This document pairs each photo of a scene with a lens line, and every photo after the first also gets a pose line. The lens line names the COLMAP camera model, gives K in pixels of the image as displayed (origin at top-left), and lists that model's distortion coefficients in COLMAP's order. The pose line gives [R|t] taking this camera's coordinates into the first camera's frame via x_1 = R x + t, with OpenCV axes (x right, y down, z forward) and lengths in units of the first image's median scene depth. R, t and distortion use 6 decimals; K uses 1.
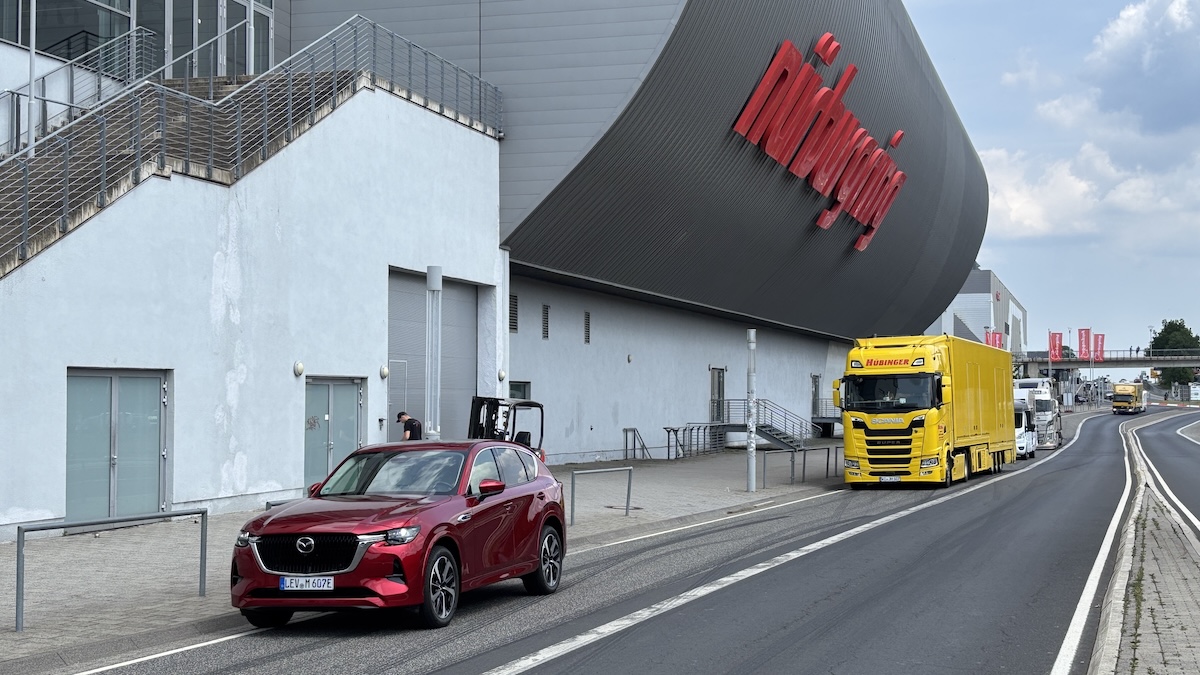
lens RADIAL K [[1769.0, 0, 600.0], [0, 1769.0, 337.5], [0, 0, 1]] dist [0.253612, -0.056633]
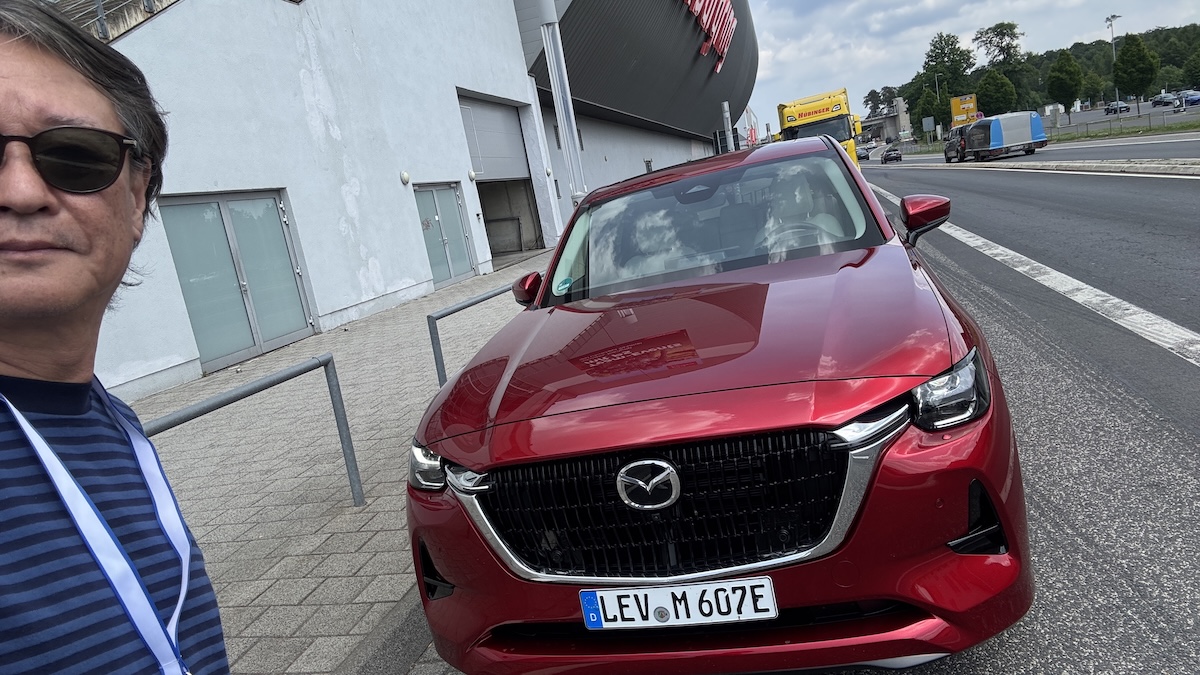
lens RADIAL K [[821.4, 0, 600.0], [0, 821.4, 337.5], [0, 0, 1]] dist [0.061183, -0.002687]
pose [[0.980267, -0.192292, 0.045827, -0.098025], [0.179708, 0.963456, 0.198638, 0.036236], [-0.082348, -0.186483, 0.979001, 0.491366]]
